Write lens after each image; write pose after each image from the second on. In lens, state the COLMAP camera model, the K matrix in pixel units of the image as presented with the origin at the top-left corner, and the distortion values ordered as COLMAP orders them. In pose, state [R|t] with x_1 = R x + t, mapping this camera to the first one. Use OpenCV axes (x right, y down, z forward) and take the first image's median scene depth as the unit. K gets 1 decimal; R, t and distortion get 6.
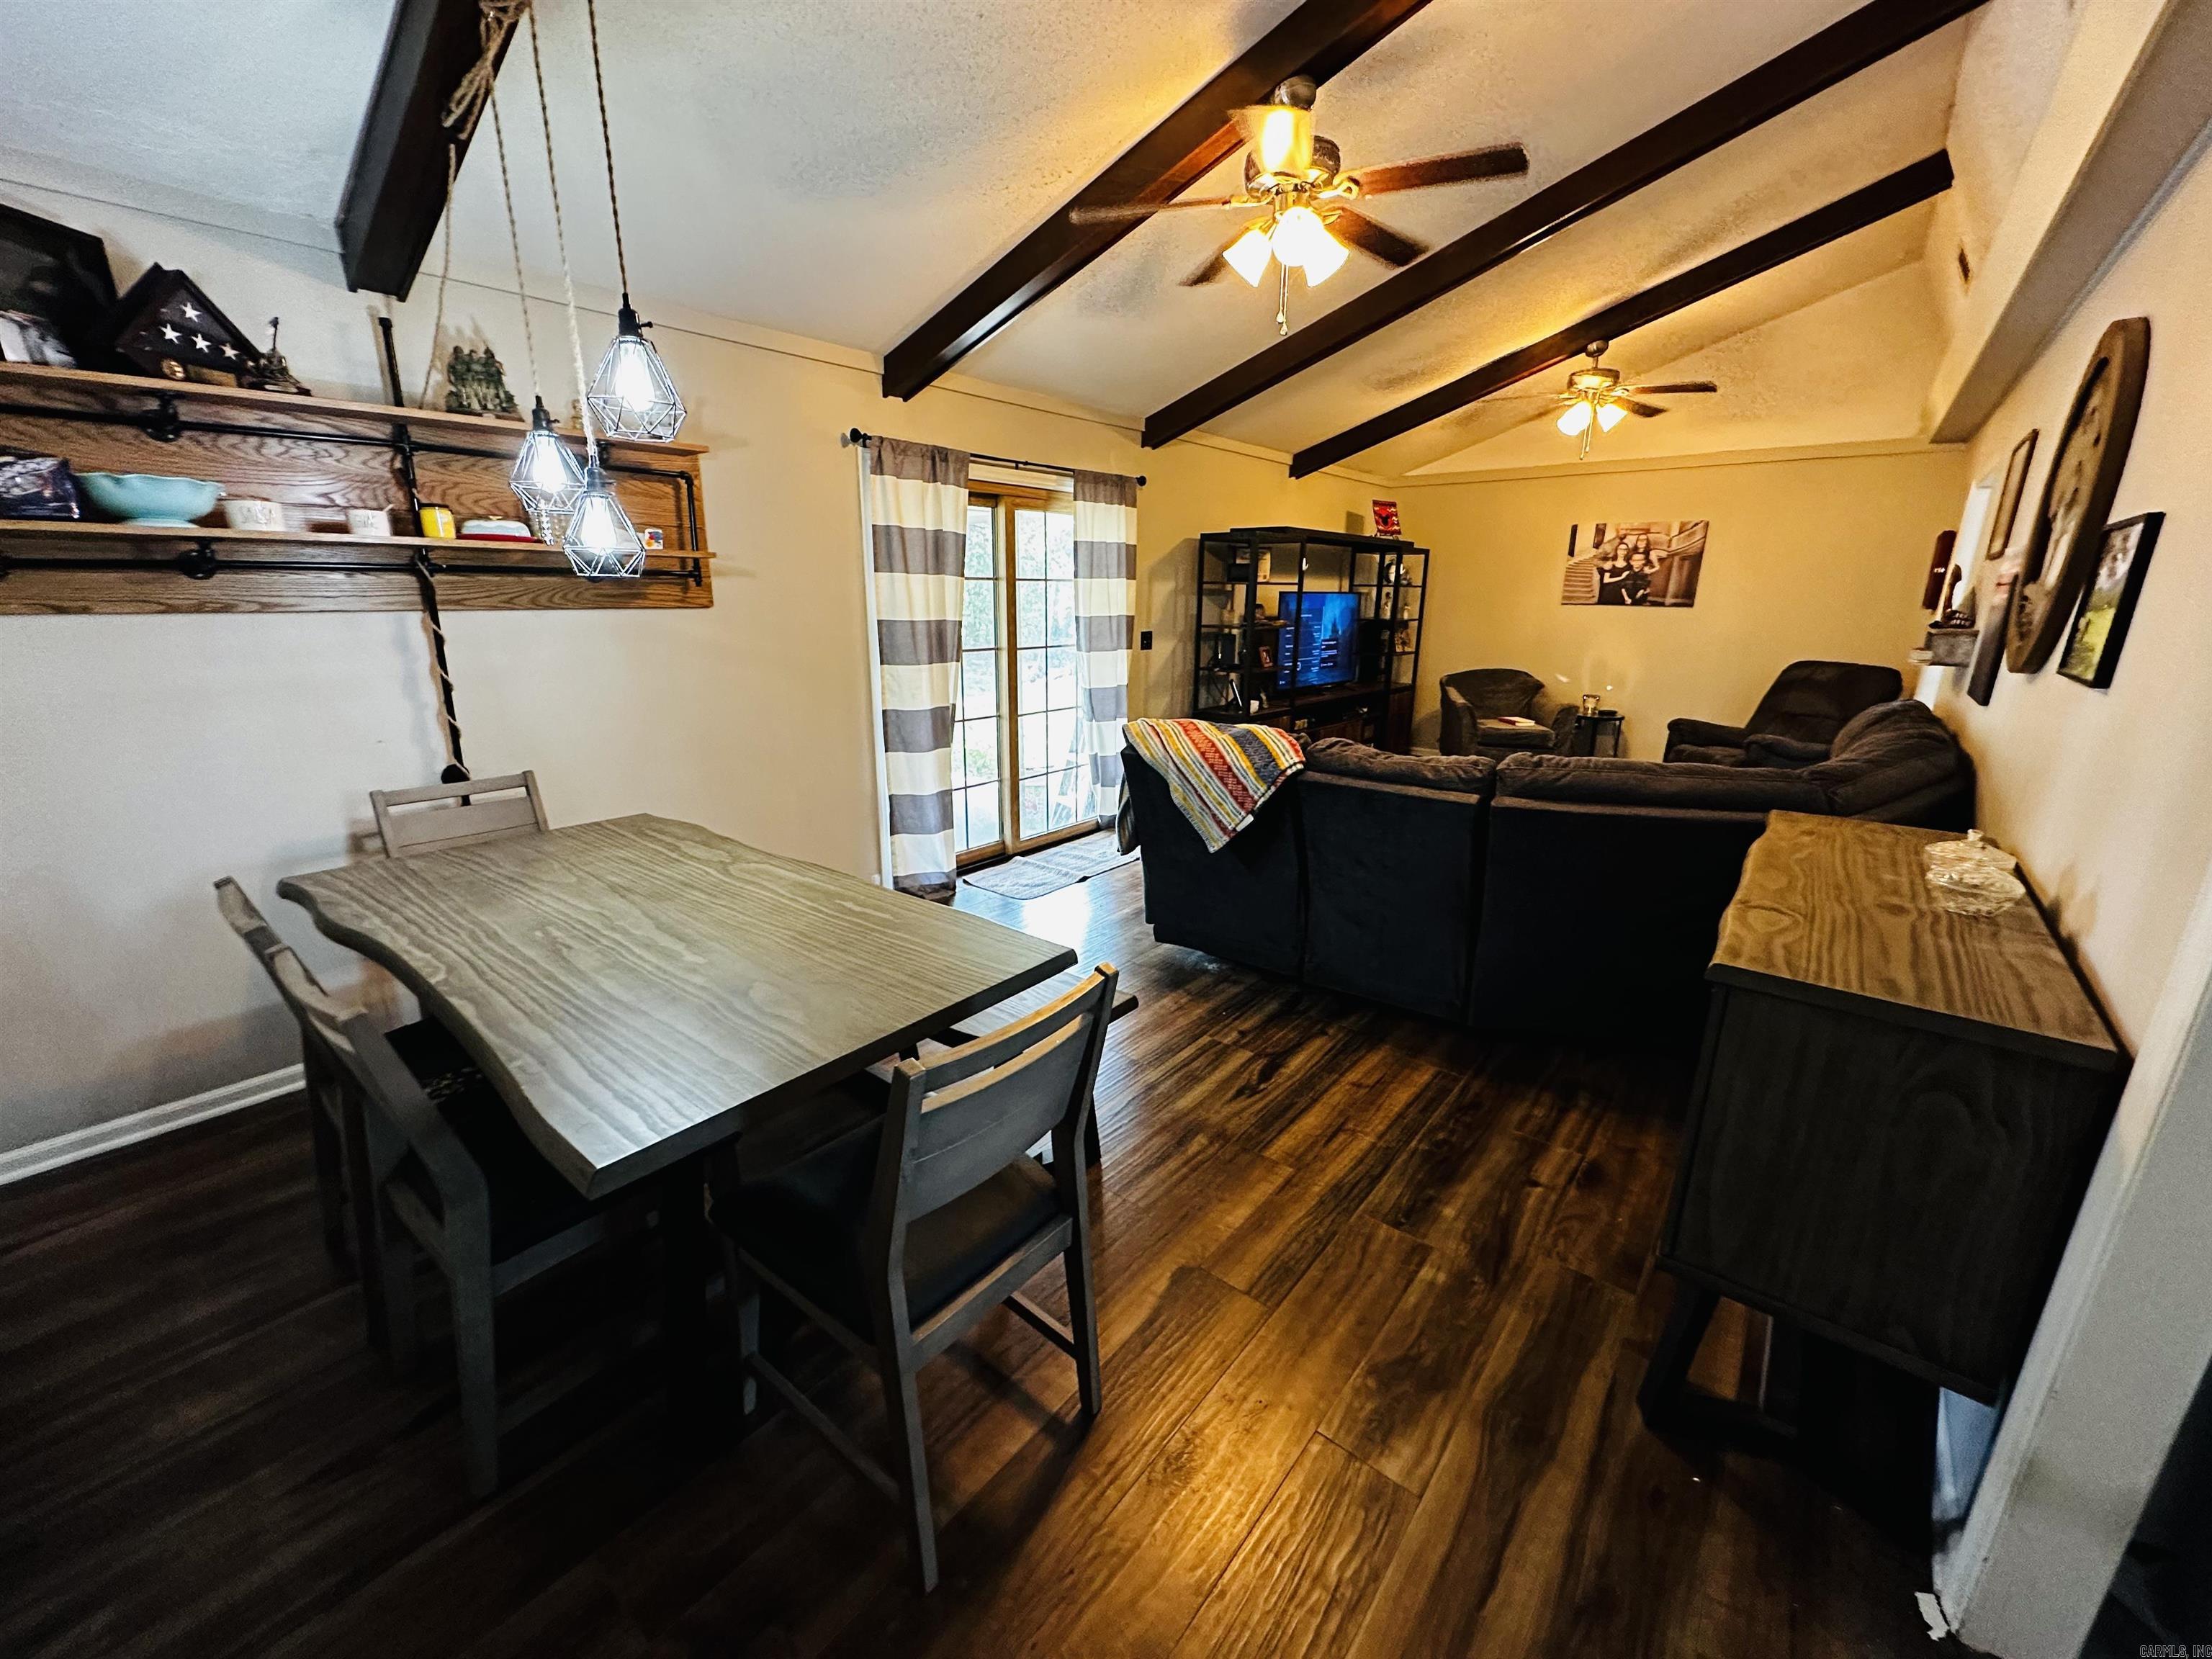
lens RADIAL K [[882.1, 0, 1101.7], [0, 882.1, 832.1], [0, 0, 1]] dist [-0.000911, 0.000245]
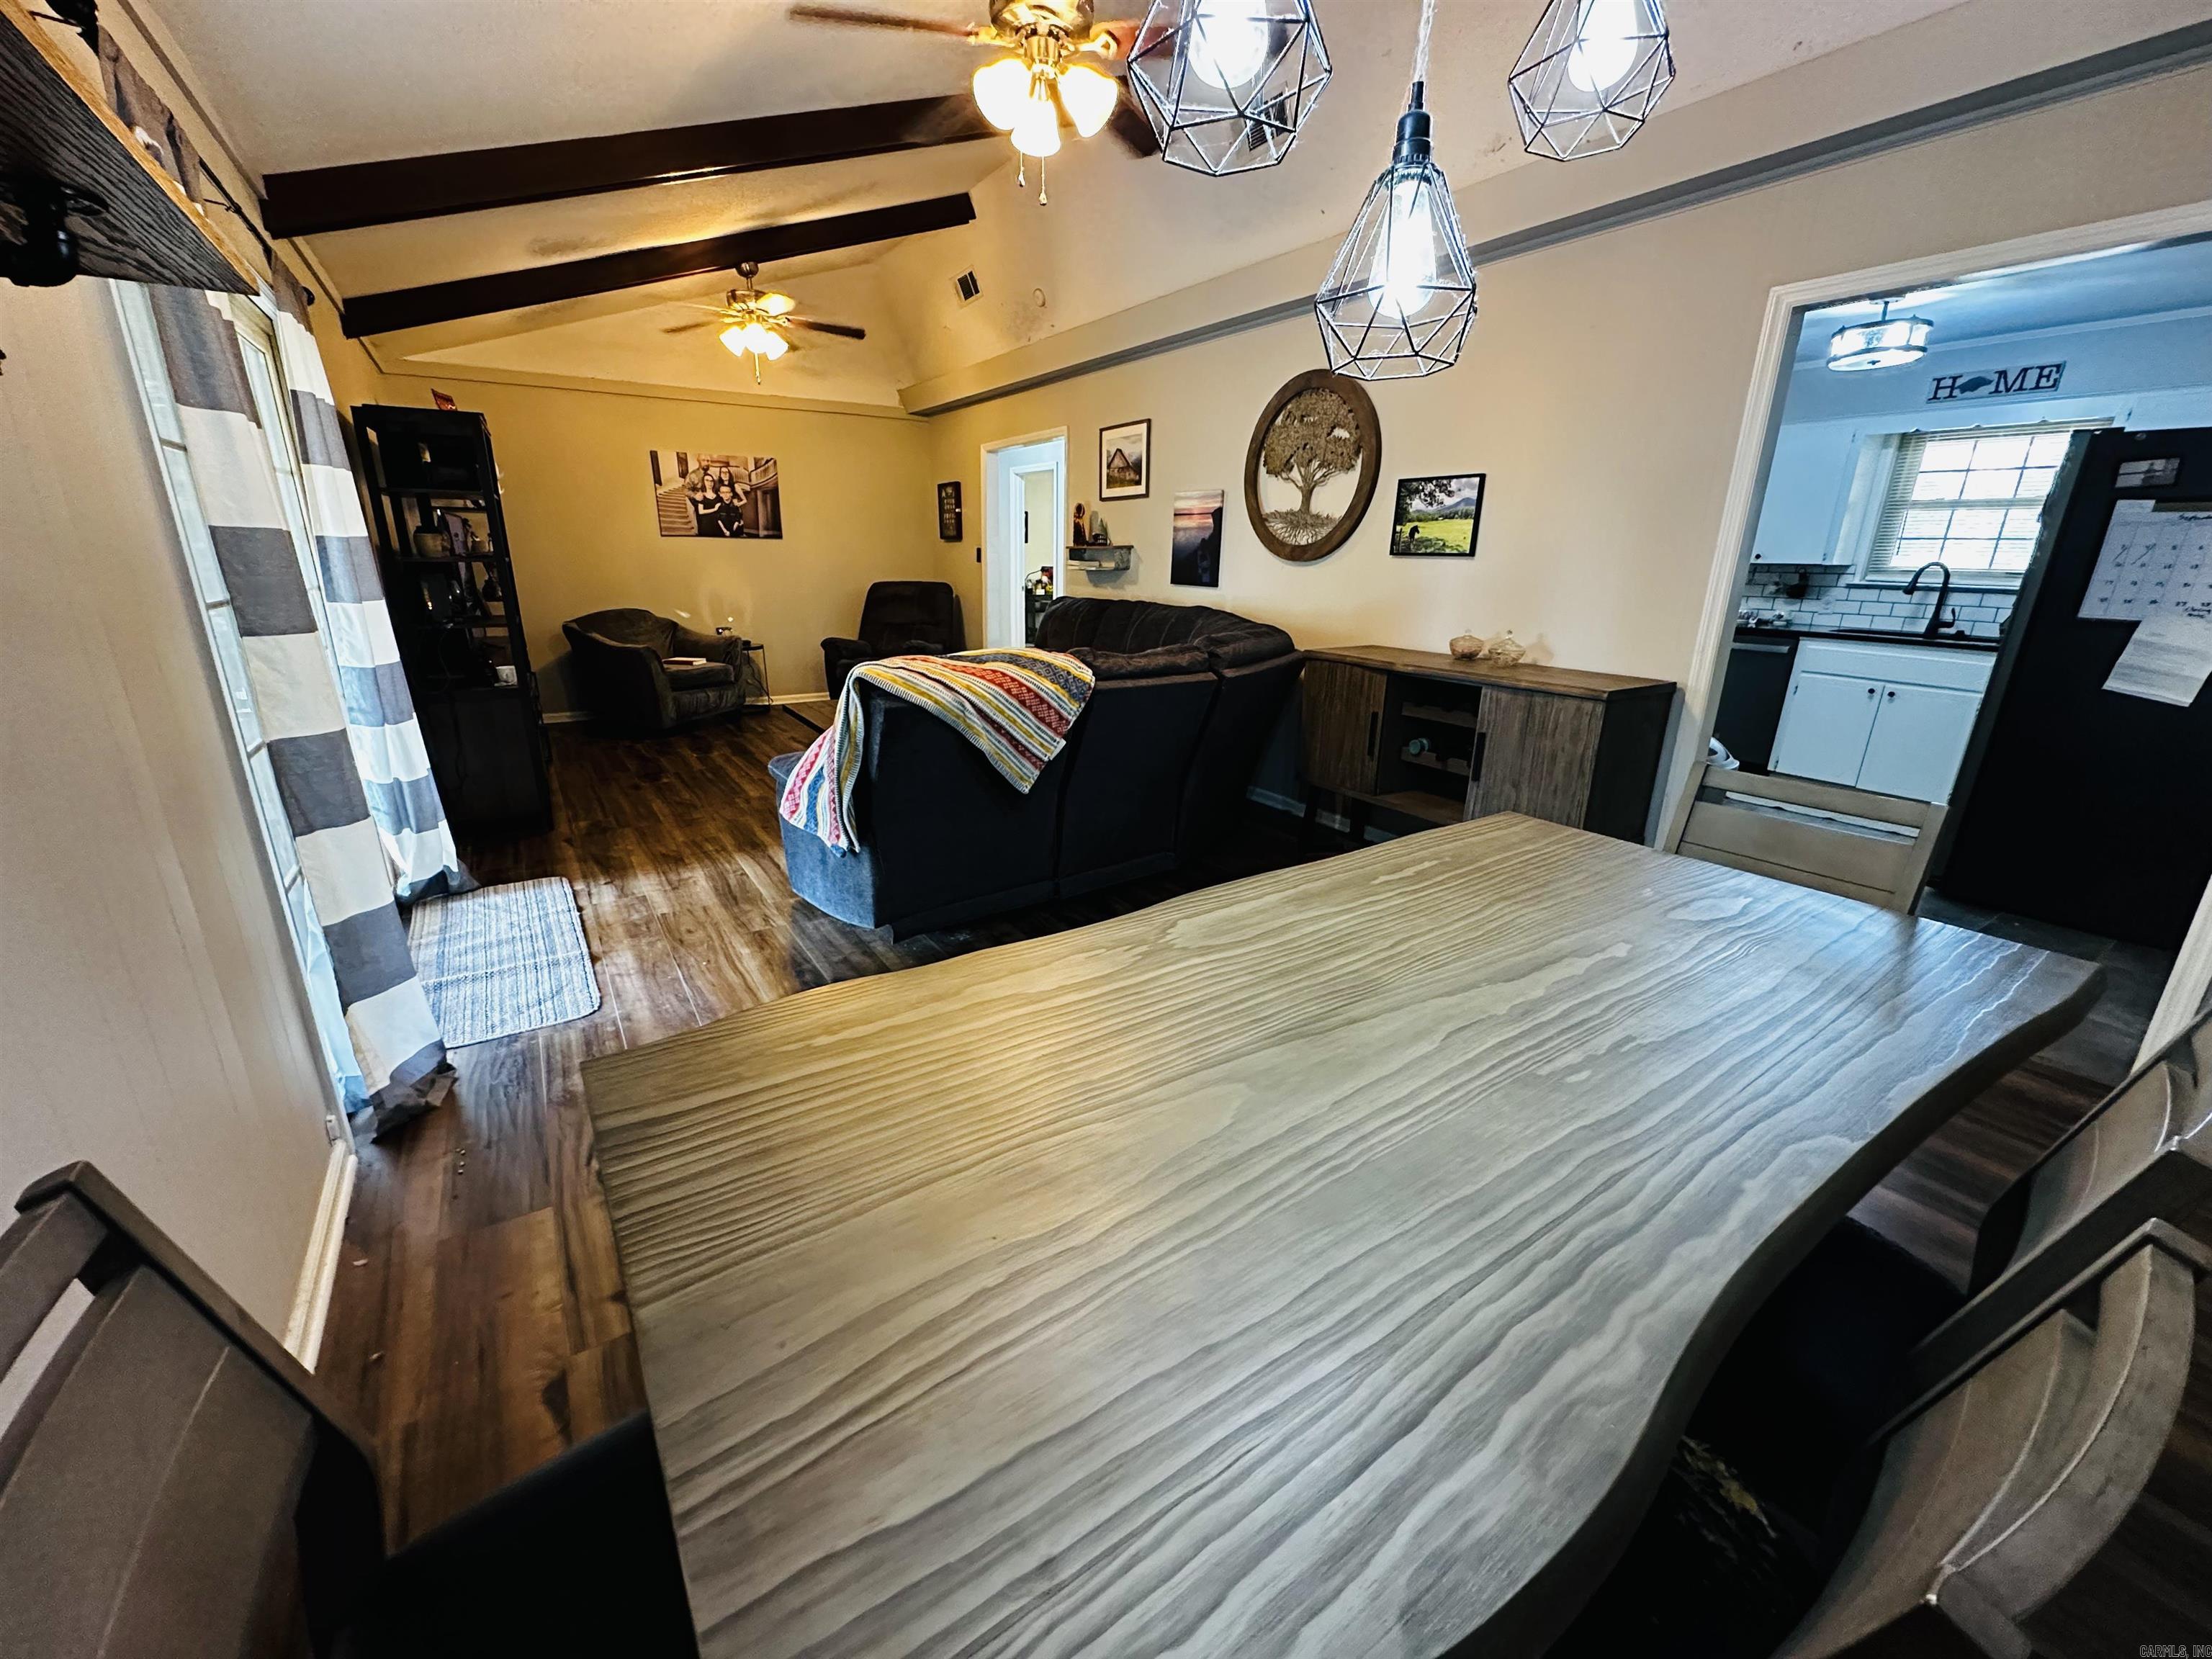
lens RADIAL K [[882.1, 0, 1105.8], [0, 882.1, 832.4], [0, 0, 1]] dist [-0.000911, 0.000245]
pose [[0.292919, -0.293877, 0.909854, -0.809434], [0.244463, 0.942984, 0.225875, -0.145642], [-0.924357, 0.156263, 0.348060, 0.740168]]
